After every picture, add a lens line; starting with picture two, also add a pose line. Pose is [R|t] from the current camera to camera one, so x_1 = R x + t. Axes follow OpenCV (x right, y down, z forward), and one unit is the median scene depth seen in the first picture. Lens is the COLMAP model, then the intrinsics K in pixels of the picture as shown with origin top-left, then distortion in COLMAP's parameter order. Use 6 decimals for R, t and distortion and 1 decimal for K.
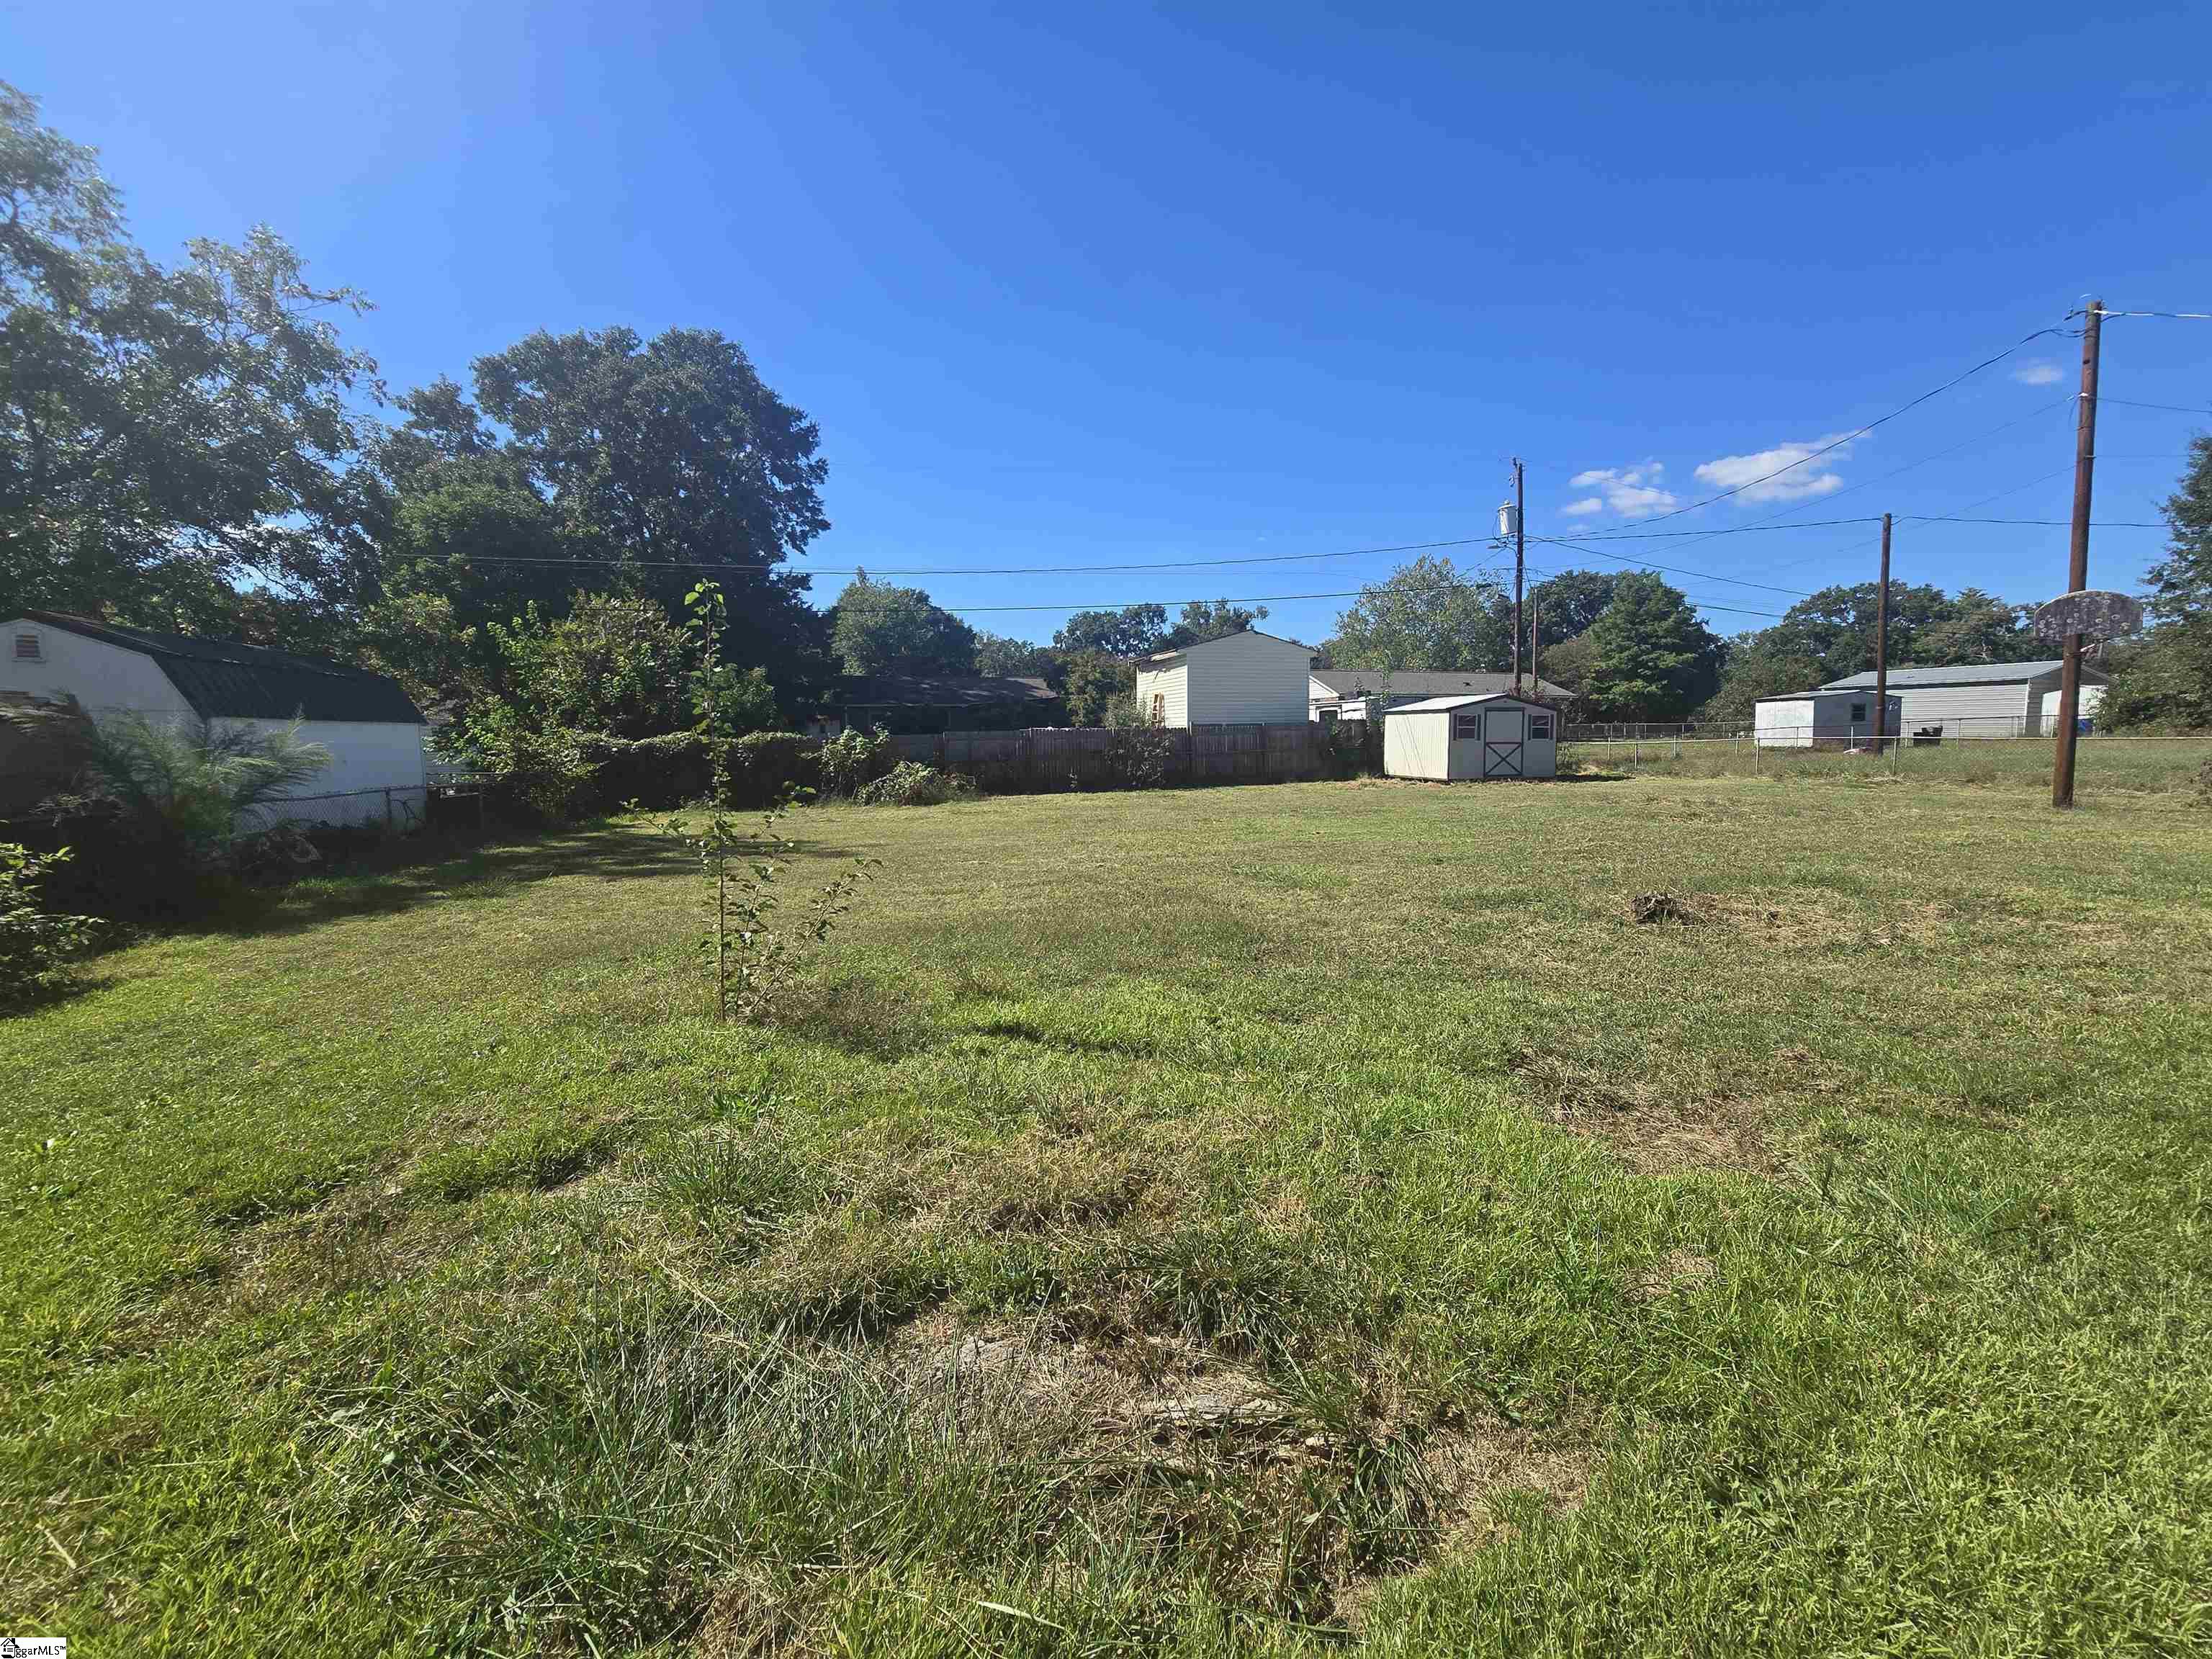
lens RADIAL K [[917.3, 0, 1116.8], [0, 917.3, 809.8], [0, 0, 1]] dist [-0.003799, 0.002503]
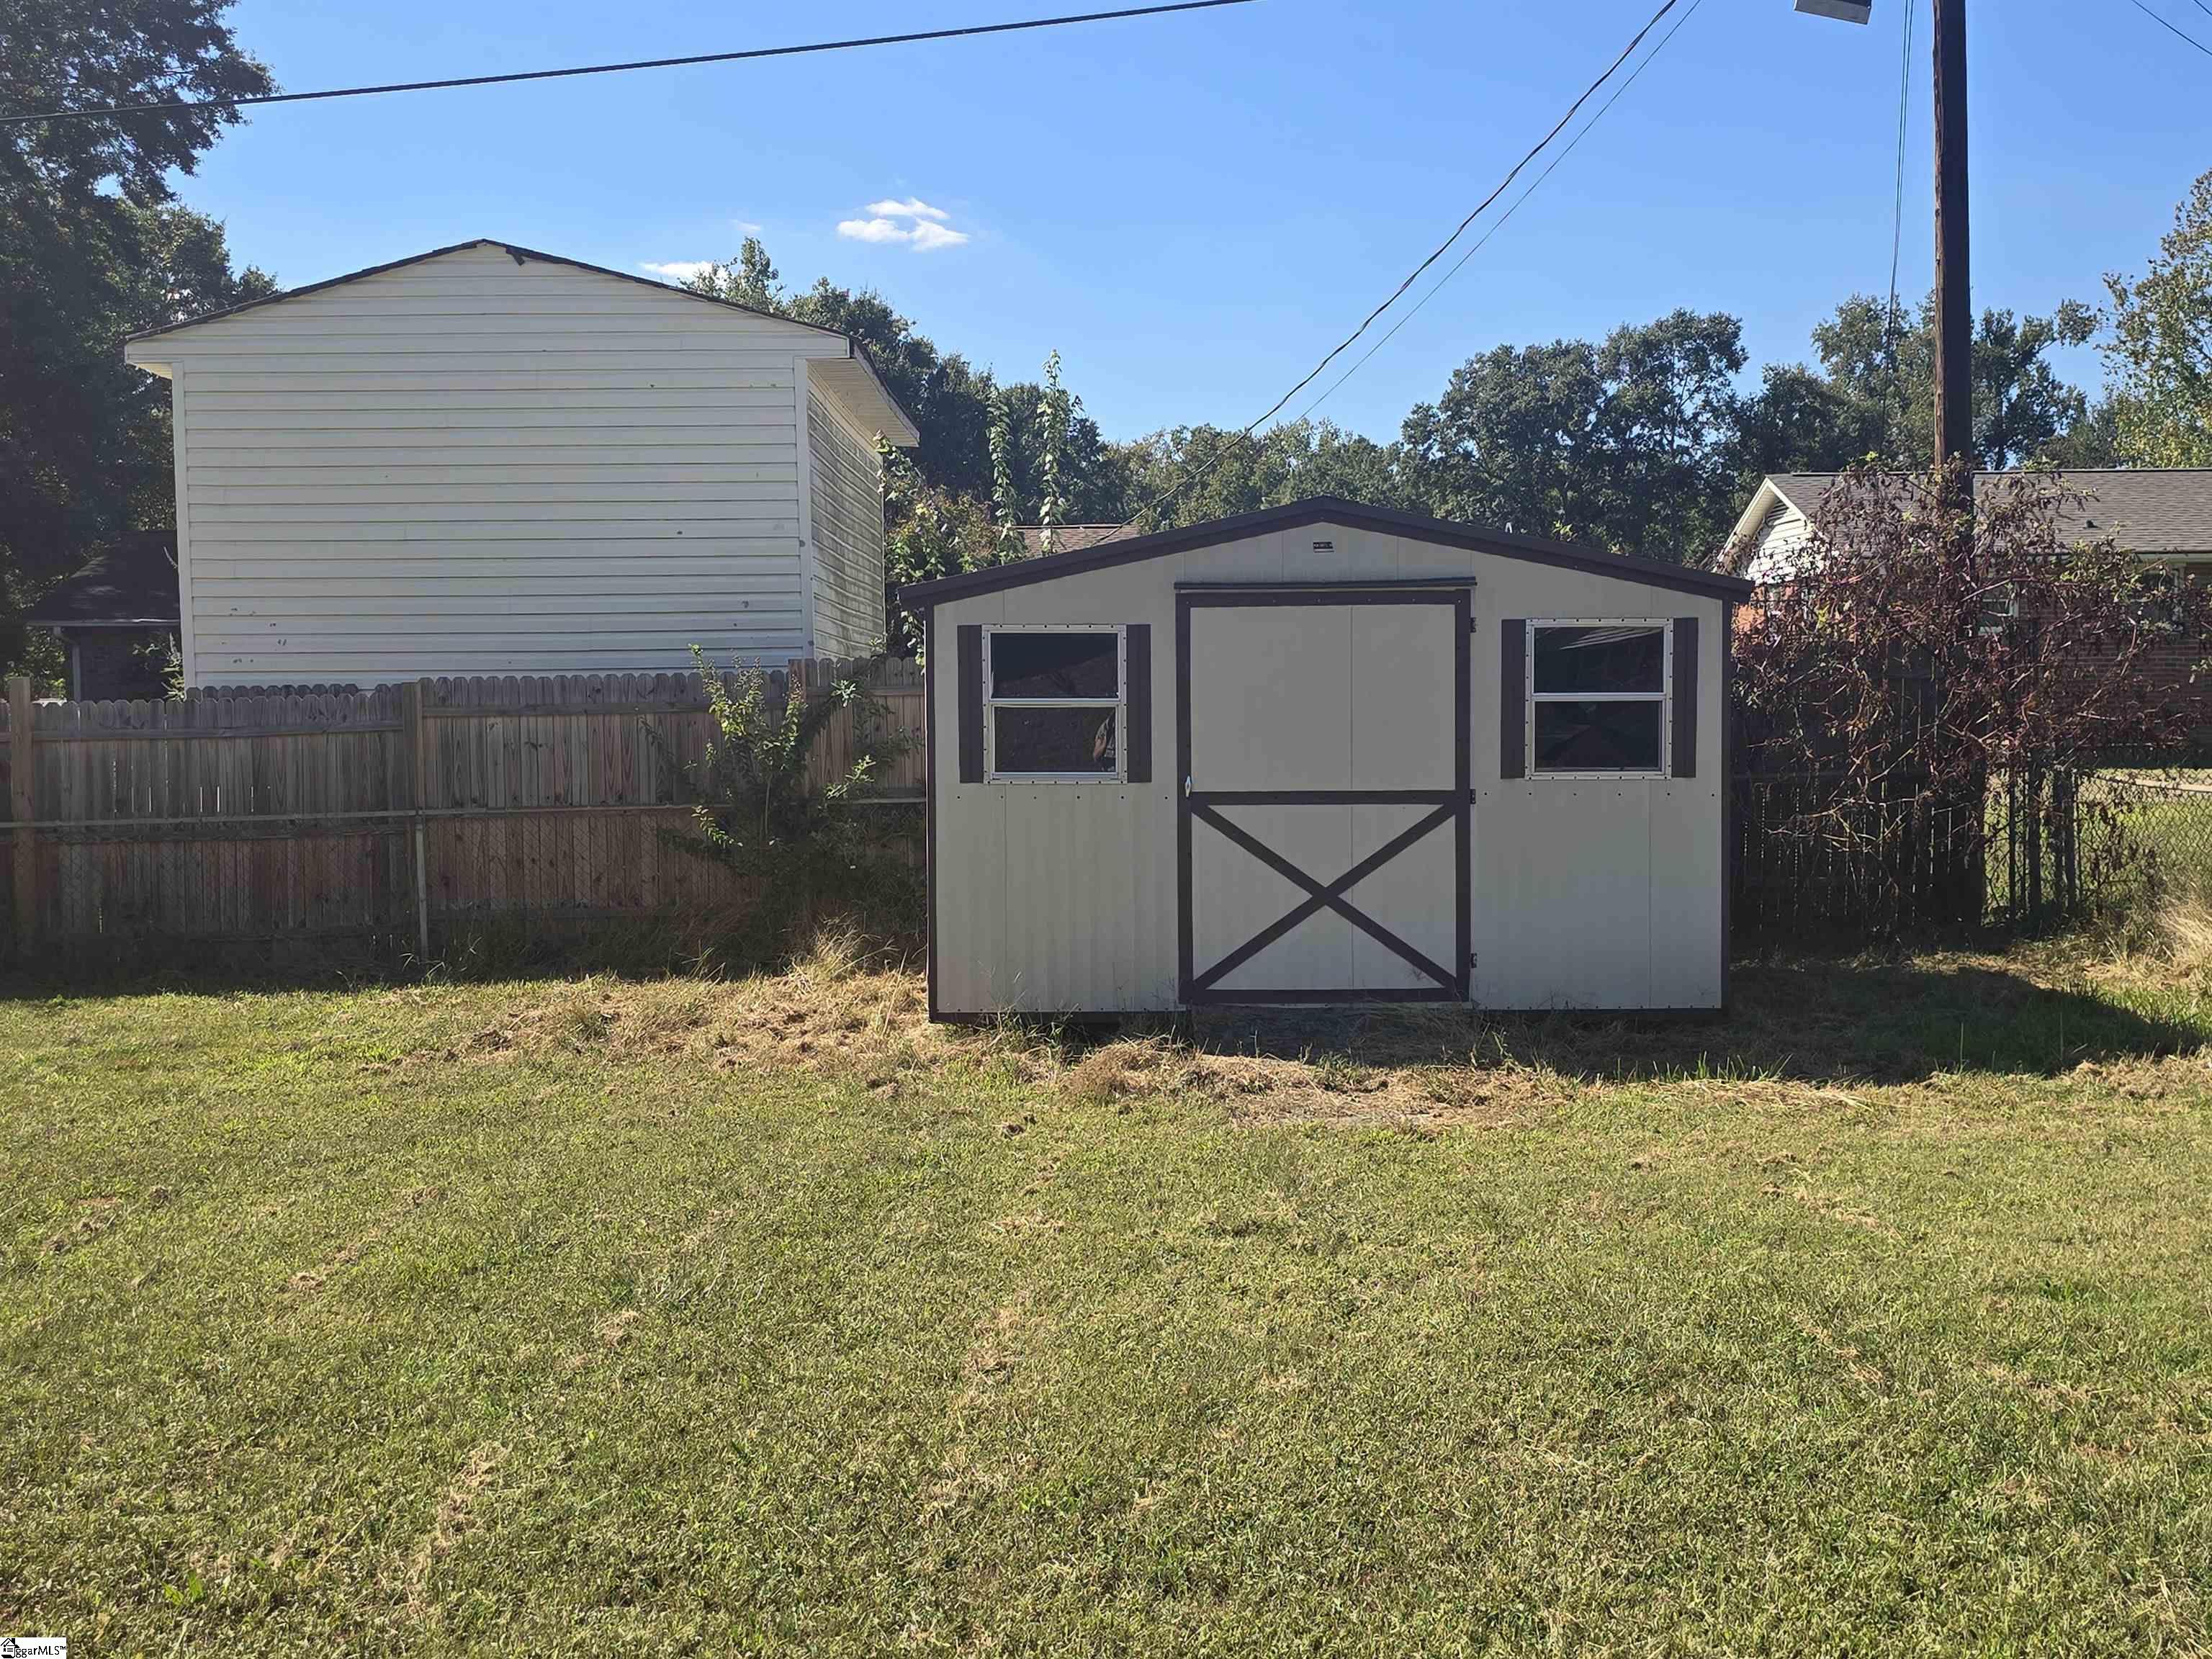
lens RADIAL K [[2315.9, 0, 1106.0], [0, 2315.9, 829.5], [0, 0, 1]] dist [0.051860, 0.004083]
pose [[0.947190, 0.020590, -0.320011, 0.109572], [-0.028574, 0.999386, -0.020274, -0.012324], [0.319397, 0.028347, 0.947197, 0.127266]]
